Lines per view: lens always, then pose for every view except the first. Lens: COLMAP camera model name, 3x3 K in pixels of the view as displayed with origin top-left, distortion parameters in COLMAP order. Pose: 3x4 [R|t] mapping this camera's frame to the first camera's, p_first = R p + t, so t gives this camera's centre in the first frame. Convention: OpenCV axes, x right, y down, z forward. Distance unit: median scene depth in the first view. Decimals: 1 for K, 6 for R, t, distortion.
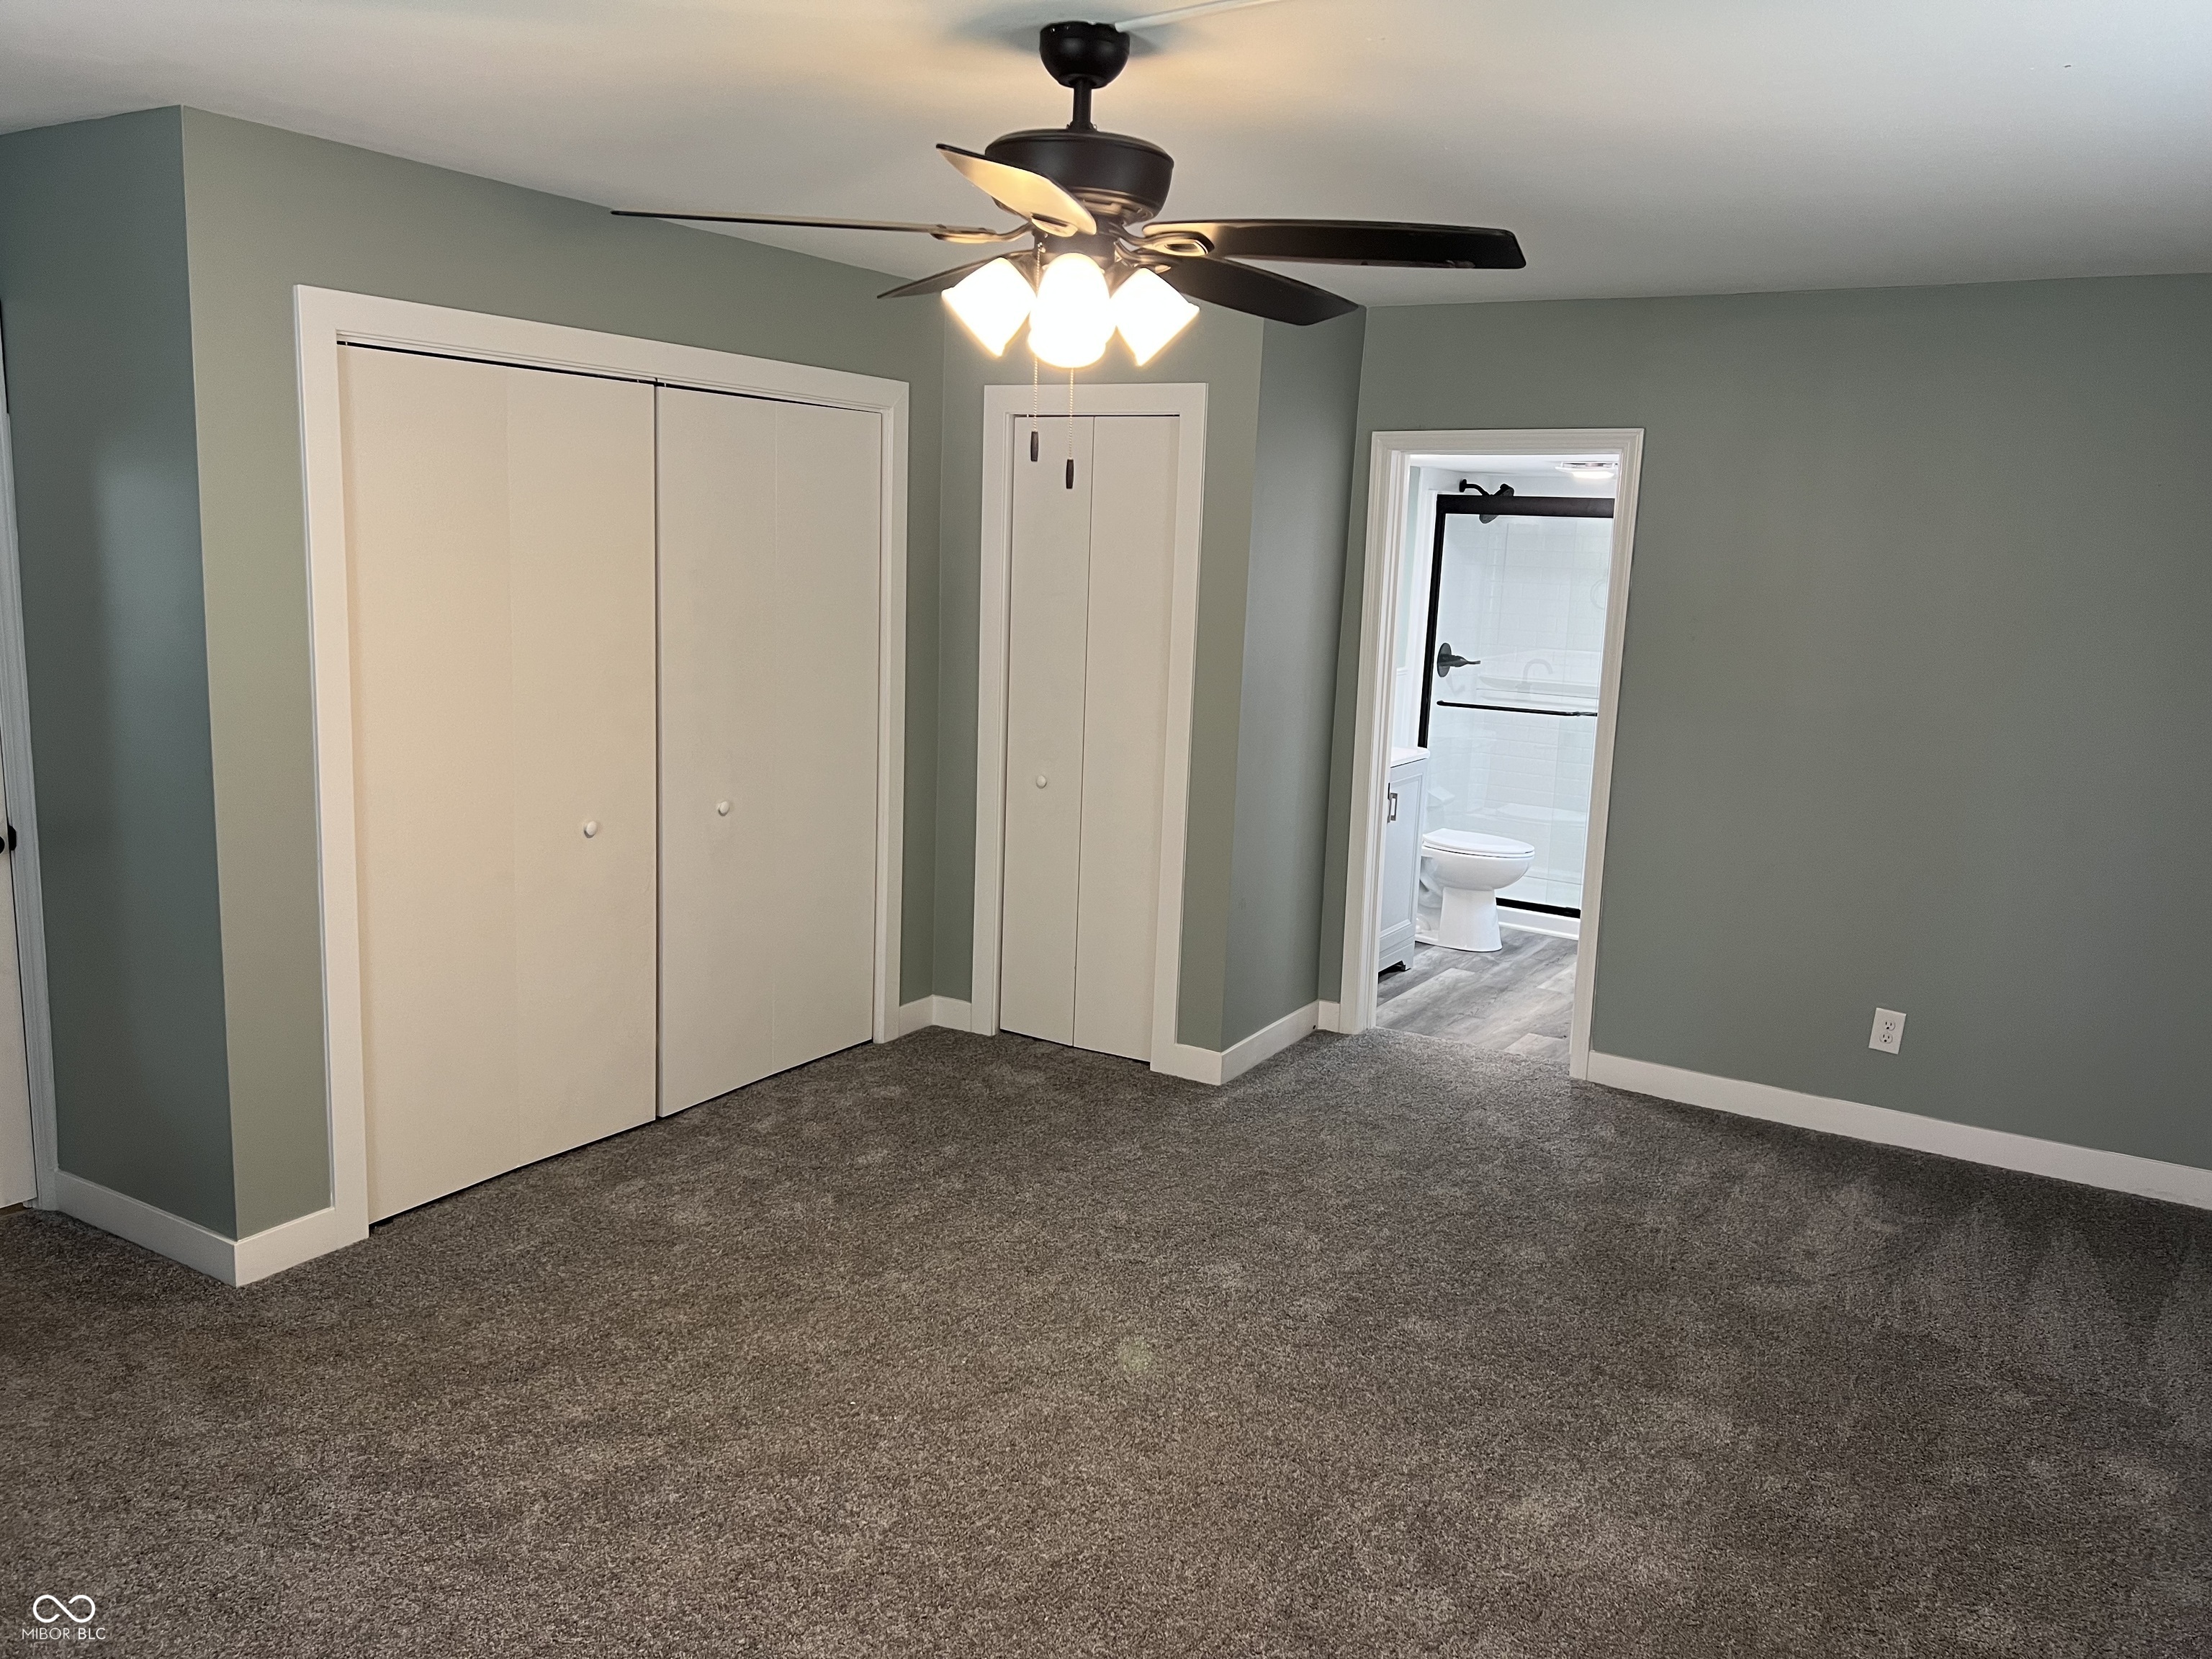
lens RADIAL K [[1688.6, 0, 1106.0], [0, 1688.6, 829.5], [0, 0, 1]] dist [0.051180, 0.000026]
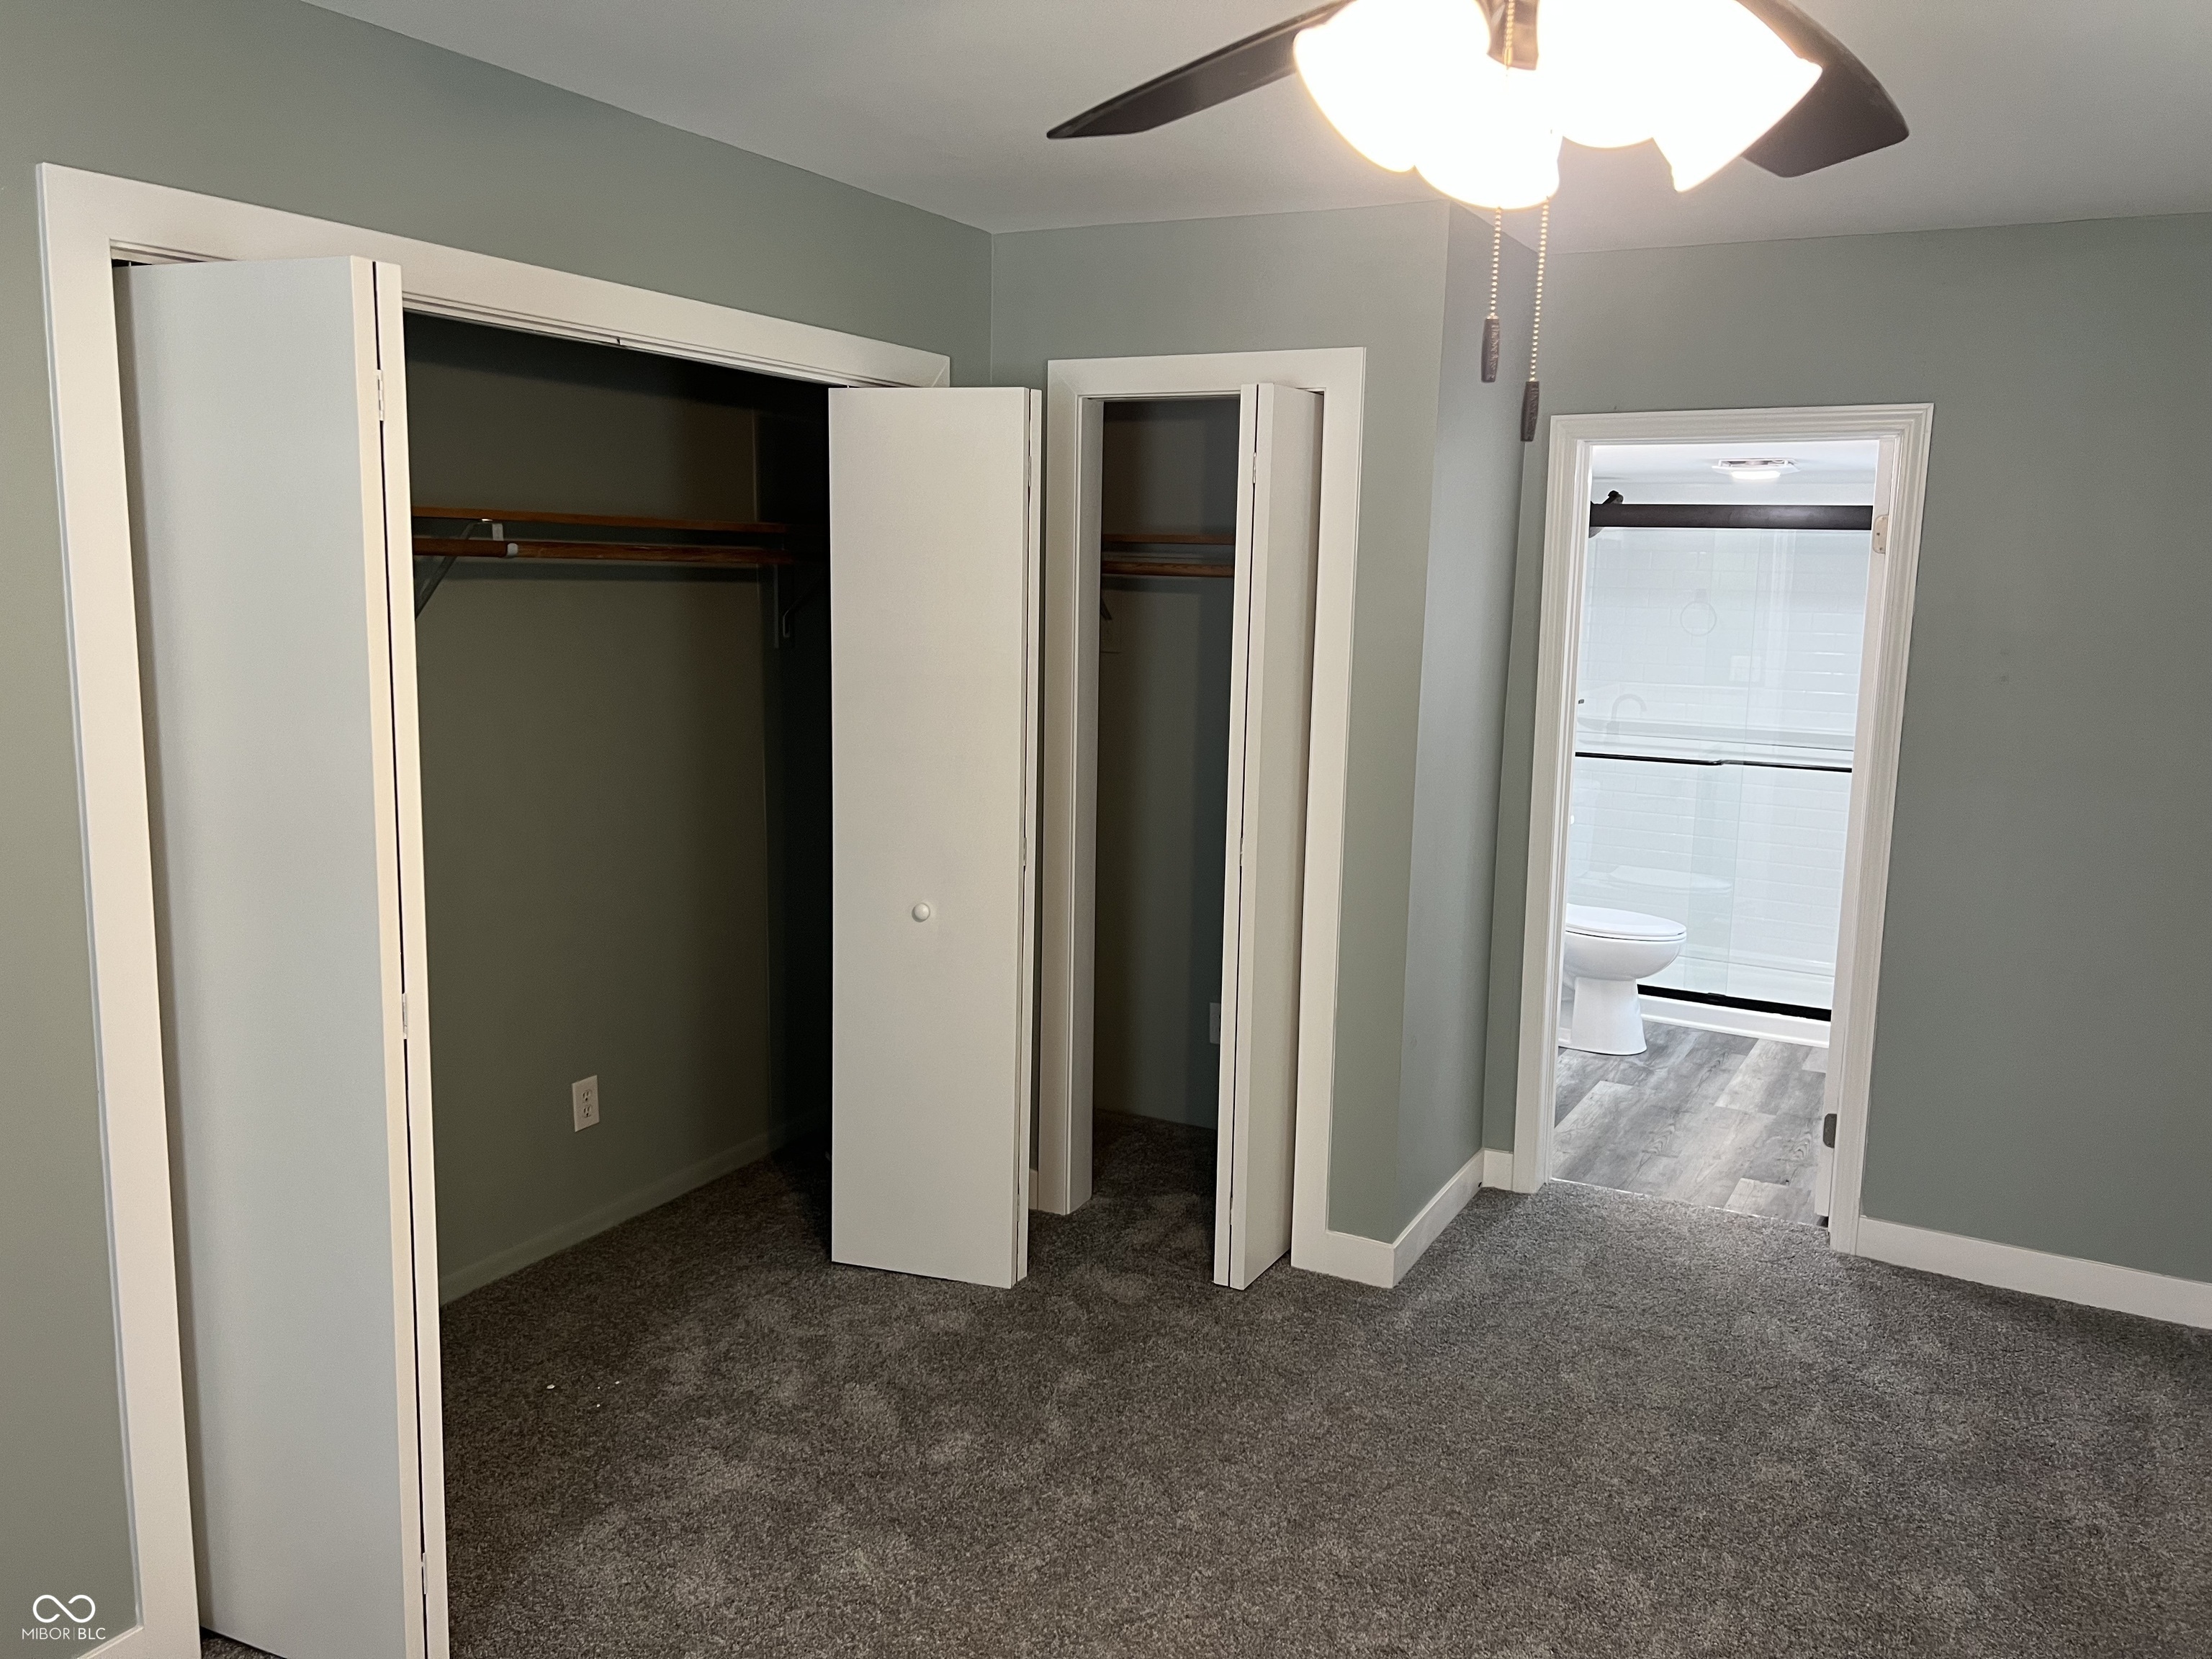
lens RADIAL K [[1644.9, 0, 1106.0], [0, 1644.9, 829.5], [0, 0, 1]] dist [0.004287, 0.002411]
pose [[0.998275, -0.025273, 0.052997, -0.091943], [0.025928, 0.999595, -0.011696, -0.045556], [-0.052680, 0.013050, 0.998526, 0.280612]]
